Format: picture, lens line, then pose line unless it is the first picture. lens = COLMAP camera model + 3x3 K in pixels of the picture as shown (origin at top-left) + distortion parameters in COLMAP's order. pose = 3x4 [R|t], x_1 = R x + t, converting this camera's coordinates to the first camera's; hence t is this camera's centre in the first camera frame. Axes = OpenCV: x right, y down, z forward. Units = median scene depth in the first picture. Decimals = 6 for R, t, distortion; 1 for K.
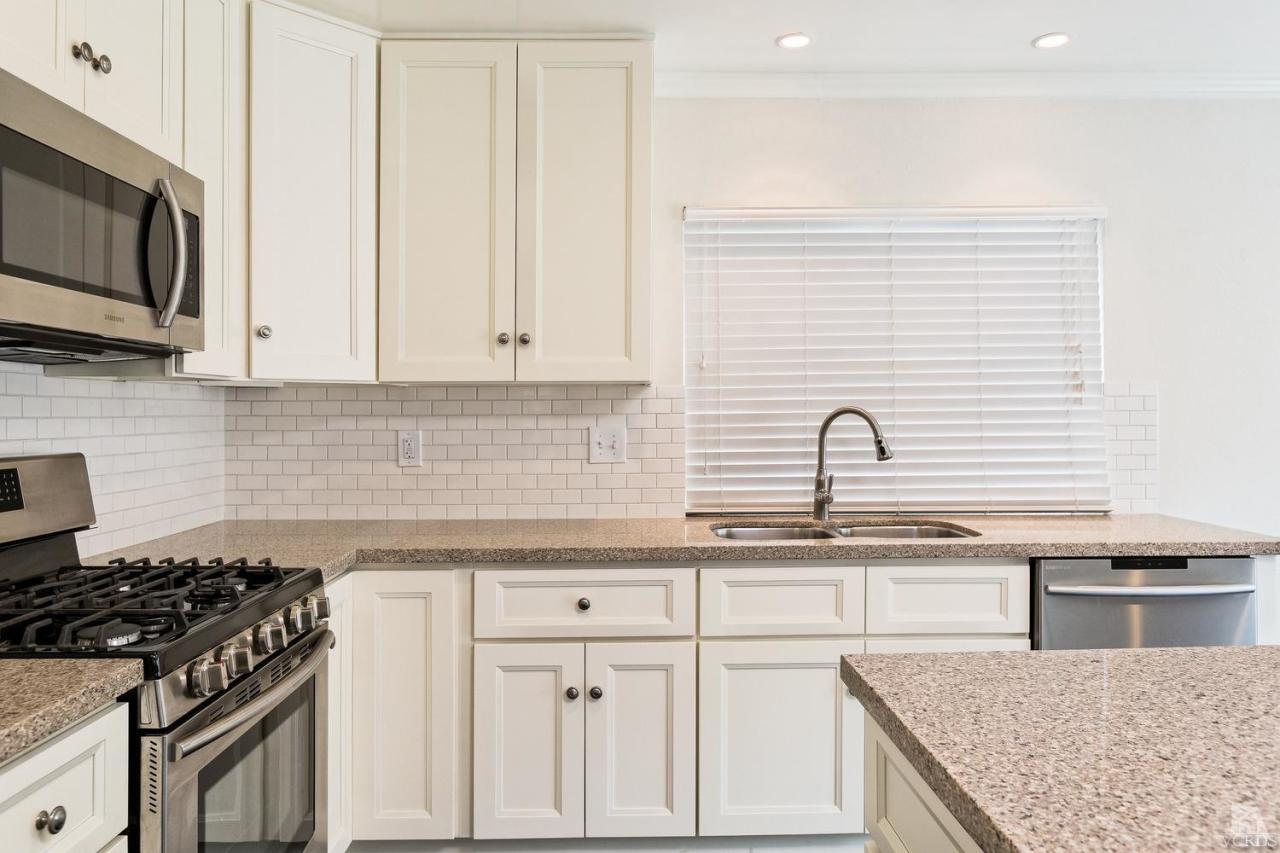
lens RADIAL K [[891.8, 0, 639.7], [0, 891.8, 414.7], [0, 0, 1]] dist [-0.017705, 0.013035]
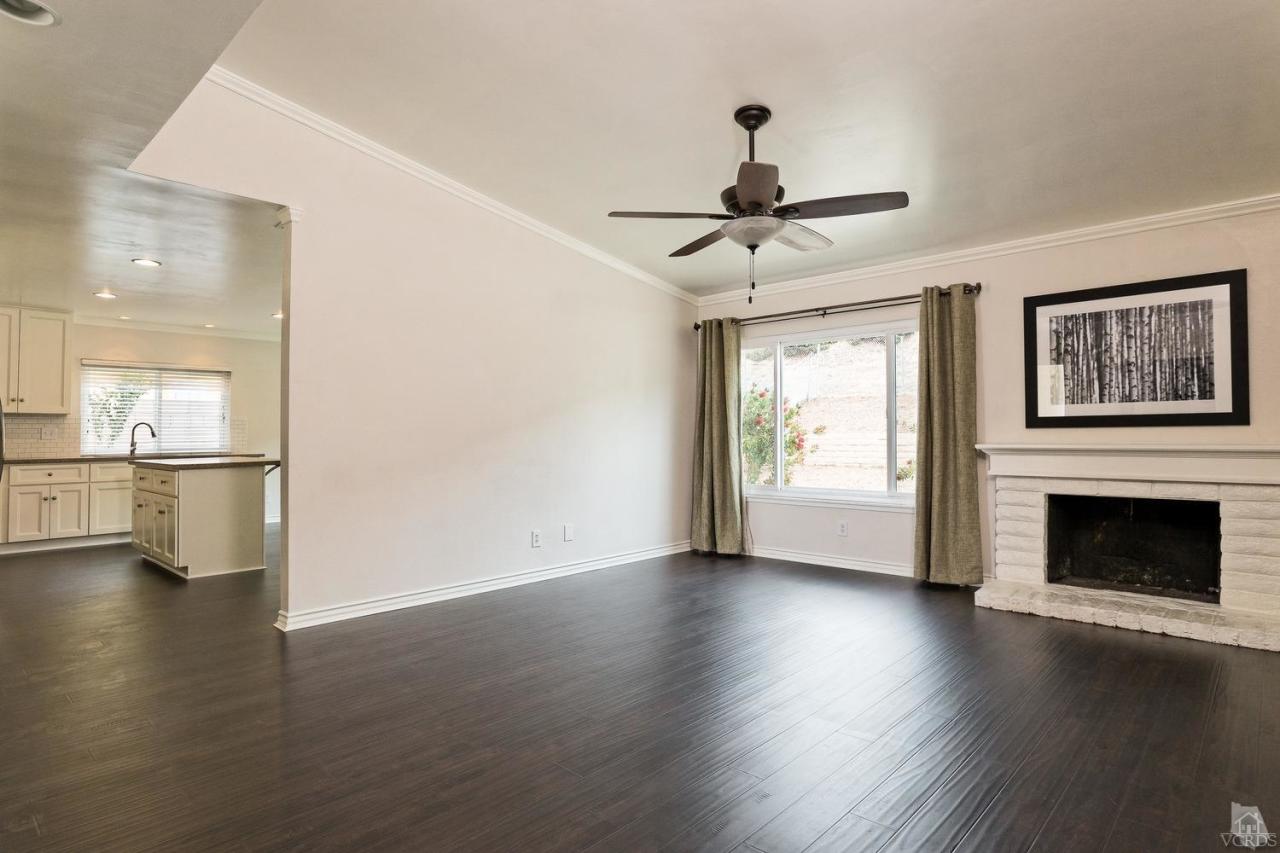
lens RADIAL K [[683.9, 0, 640.7], [0, 683.9, 421.7], [0, 0, 1]] dist [0.000890, 0.002042]
pose [[0.696305, 0.015464, 0.717579, -0.349159], [0.000790, 0.999751, -0.022311, 0.053206], [-0.717746, 0.016102, 0.696119, -2.386392]]
